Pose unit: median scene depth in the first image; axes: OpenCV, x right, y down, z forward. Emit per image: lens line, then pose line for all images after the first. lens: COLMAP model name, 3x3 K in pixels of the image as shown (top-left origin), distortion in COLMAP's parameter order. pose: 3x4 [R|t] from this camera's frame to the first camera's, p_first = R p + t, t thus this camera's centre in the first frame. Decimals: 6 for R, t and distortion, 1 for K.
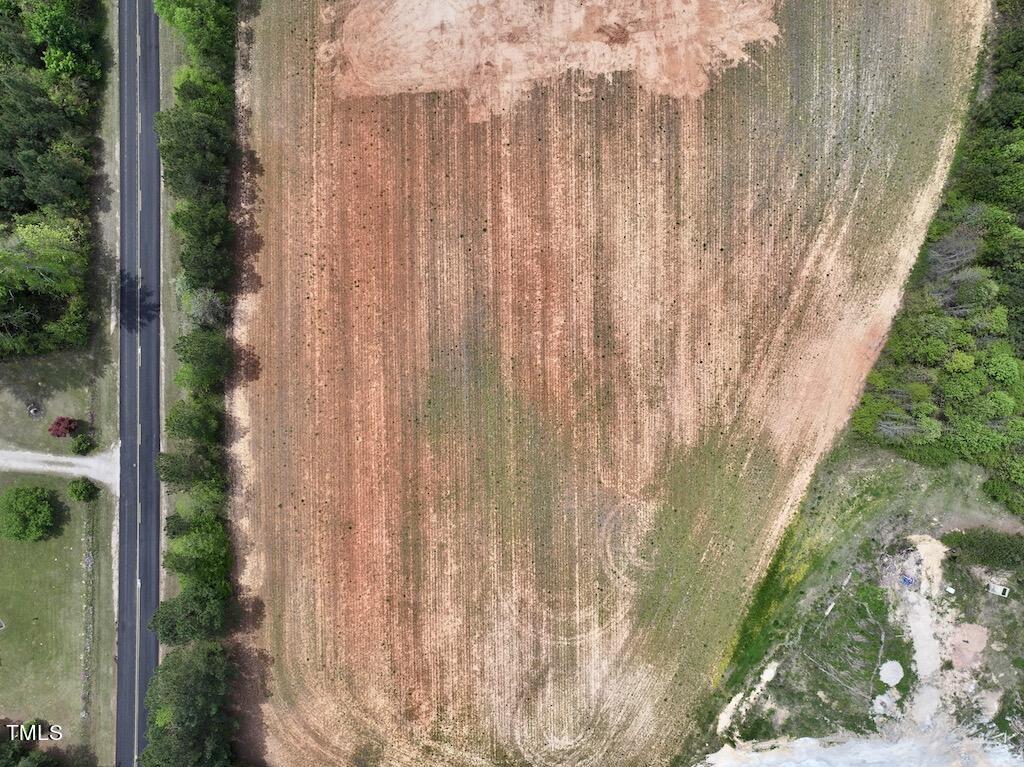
lens RADIAL K [[718.6, 0, 518.3], [0, 718.6, 374.1], [0, 0, 1]] dist [0.001845, 0.014144]
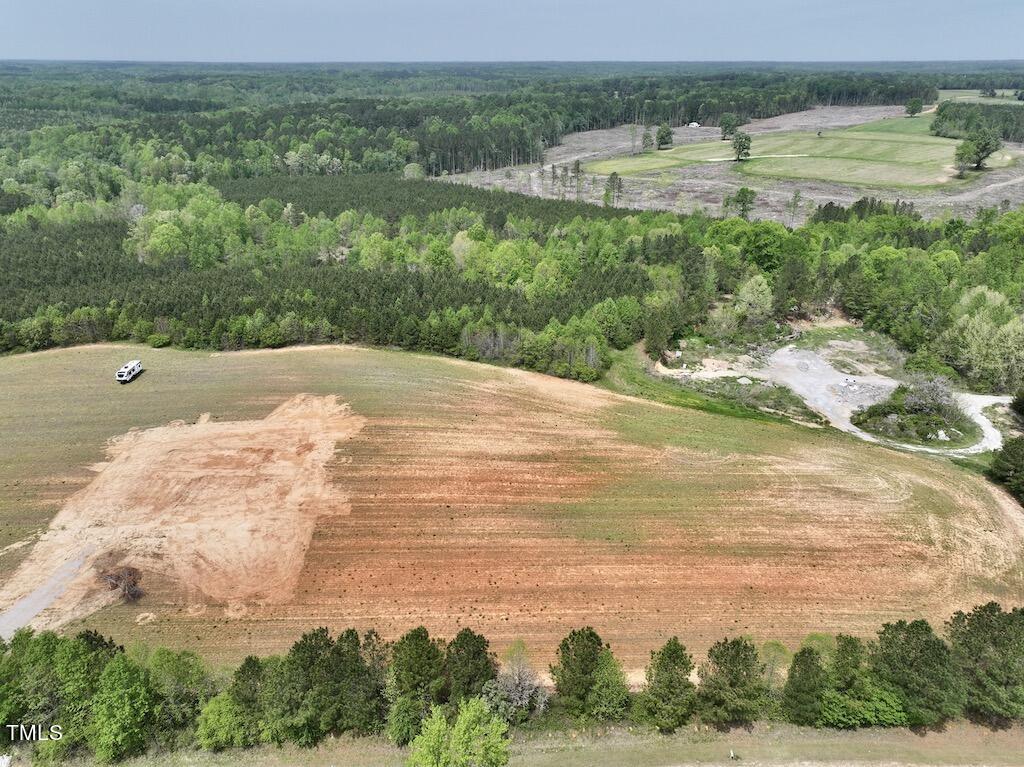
lens RADIAL K [[718.6, 0, 515.9], [0, 718.6, 389.6], [0, 0, 1]] dist [0.001845, 0.014144]
pose [[0.002480, -0.413804, 0.910362, -0.978850], [0.999996, -0.000338, -0.002878, -0.091330], [0.001498, 0.910366, 0.413802, 0.369442]]
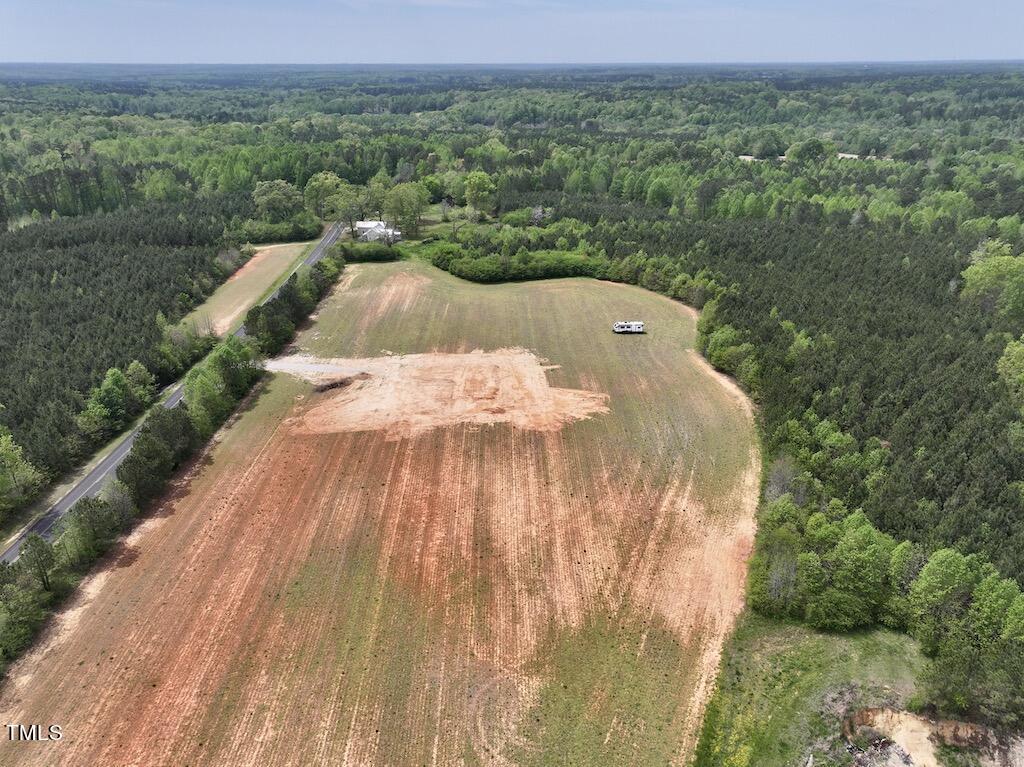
lens RADIAL K [[718.6, 0, 514.5], [0, 718.6, 392.7], [0, 0, 1]] dist [0.001845, 0.014144]
pose [[0.999978, -0.001688, 0.006434, 0.159889], [0.006553, 0.415892, -0.909390, 0.802279], [-0.001141, 0.909412, 0.415894, 0.369270]]
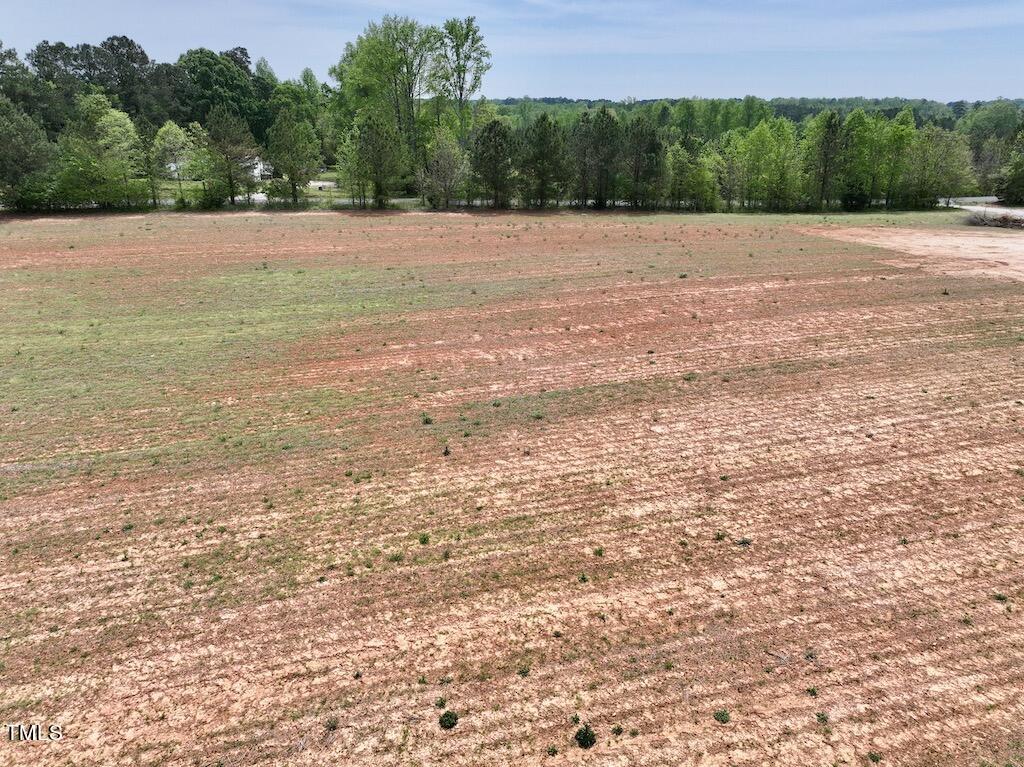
lens RADIAL K [[718.6, 0, 518.4], [0, 718.6, 381.2], [0, 0, 1]] dist [0.001845, 0.014144]
pose [[0.201713, 0.349358, -0.915020, 0.368155], [-0.979442, 0.069734, -0.189290, -0.007995], [-0.002322, 0.934391, 0.356242, 0.892146]]
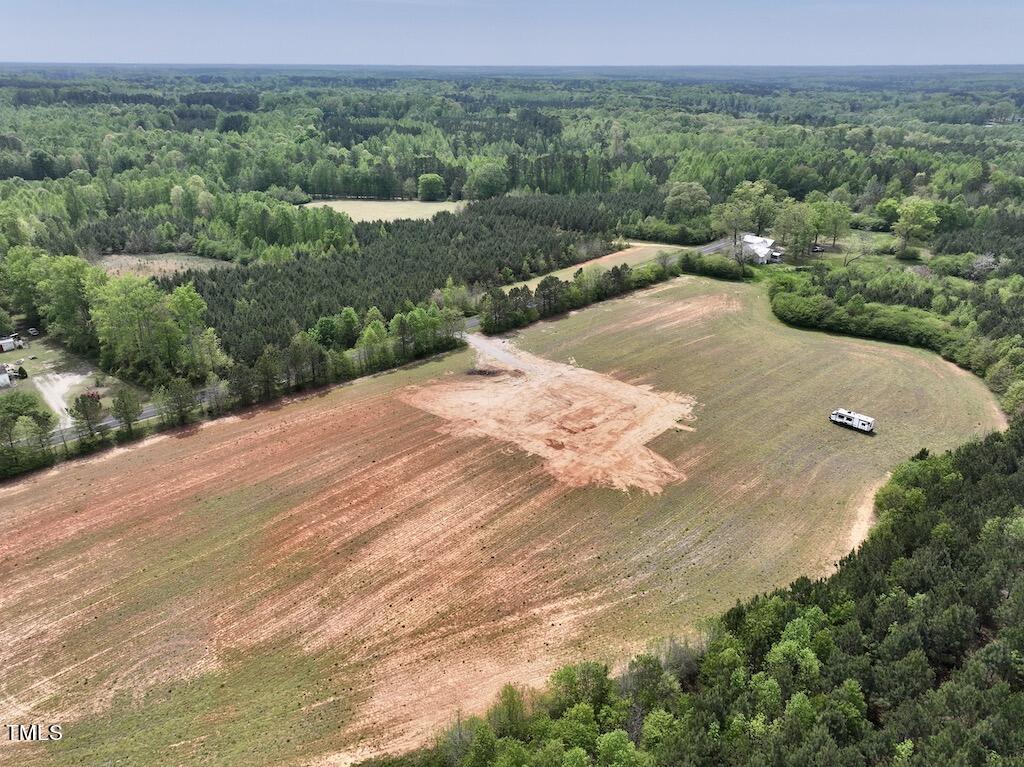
lens RADIAL K [[718.6, 0, 514.0], [0, 718.6, 402.7], [0, 0, 1]] dist [0.001845, 0.014144]
pose [[0.698758, 0.309770, -0.644810, 0.887921], [-0.715329, 0.294483, -0.633707, 0.381908], [-0.006418, 0.904059, 0.427360, 0.370067]]
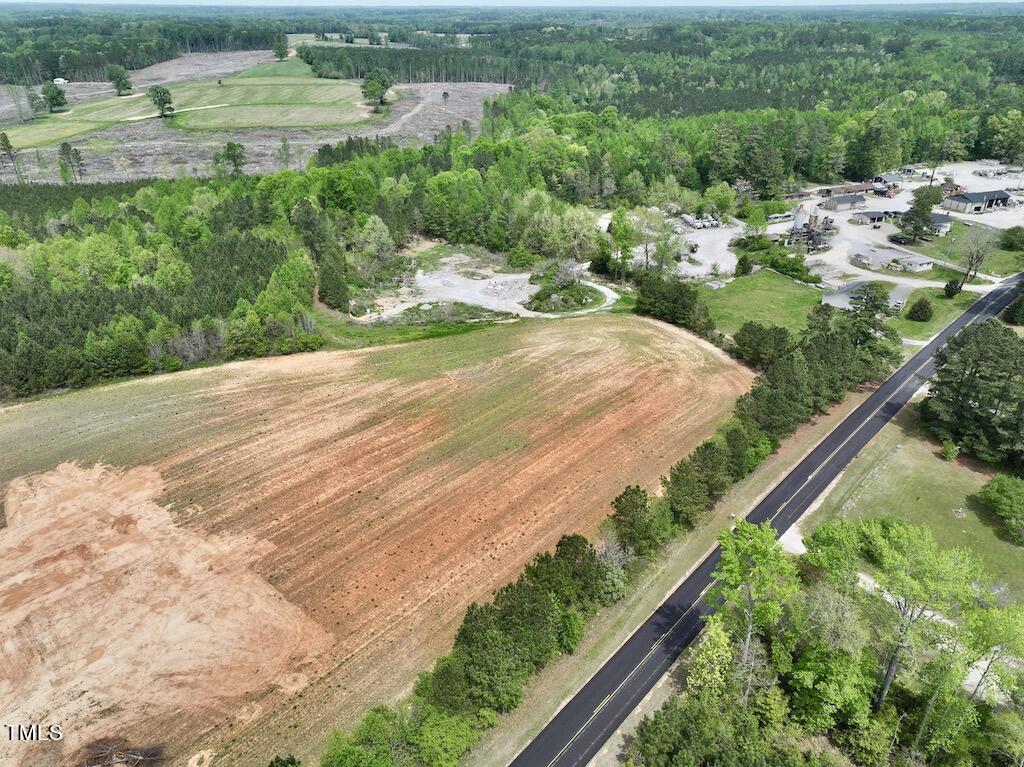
lens RADIAL K [[718.6, 0, 517.6], [0, 718.6, 389.6], [0, 0, 1]] dist [0.001845, 0.014144]
pose [[-0.734024, -0.317710, 0.600224, -0.811803], [0.679109, -0.349187, 0.645662, -0.675975], [0.004457, 0.881549, 0.472072, 0.353607]]
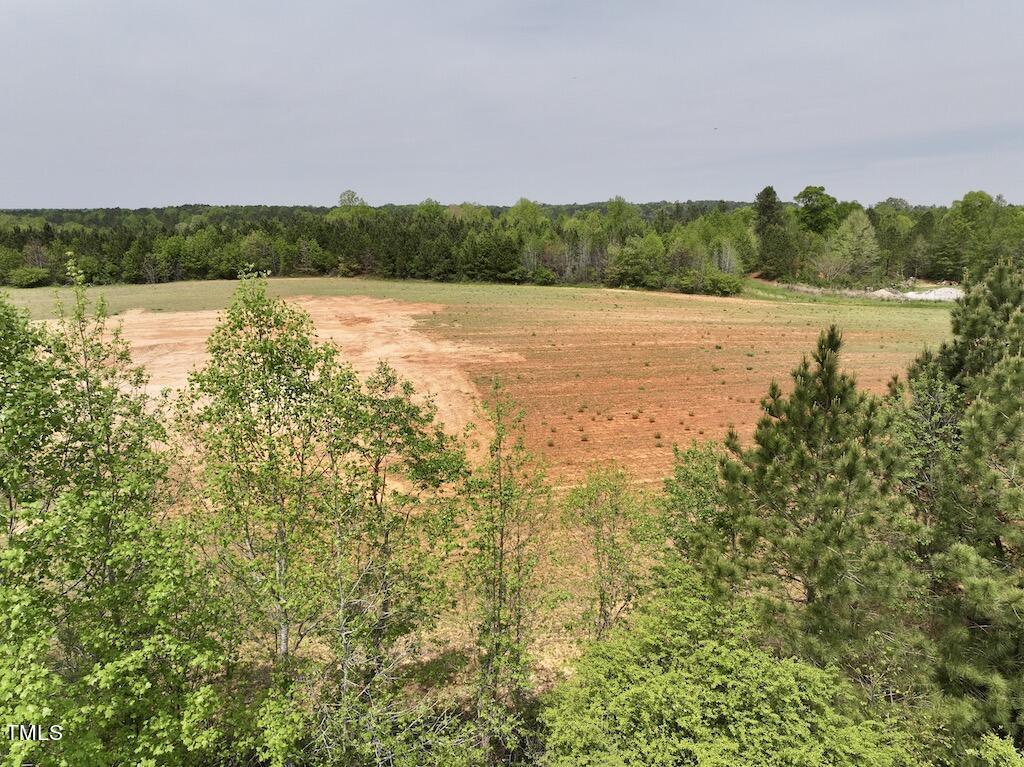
lens RADIAL K [[718.6, 0, 508.2], [0, 718.6, 383.0], [0, 0, 1]] dist [0.001845, 0.014144]
pose [[-0.184361, -0.204775, 0.961290, -0.533610], [0.982854, -0.041482, 0.179660, -0.462486], [0.003087, 0.977930, 0.208912, 0.913519]]
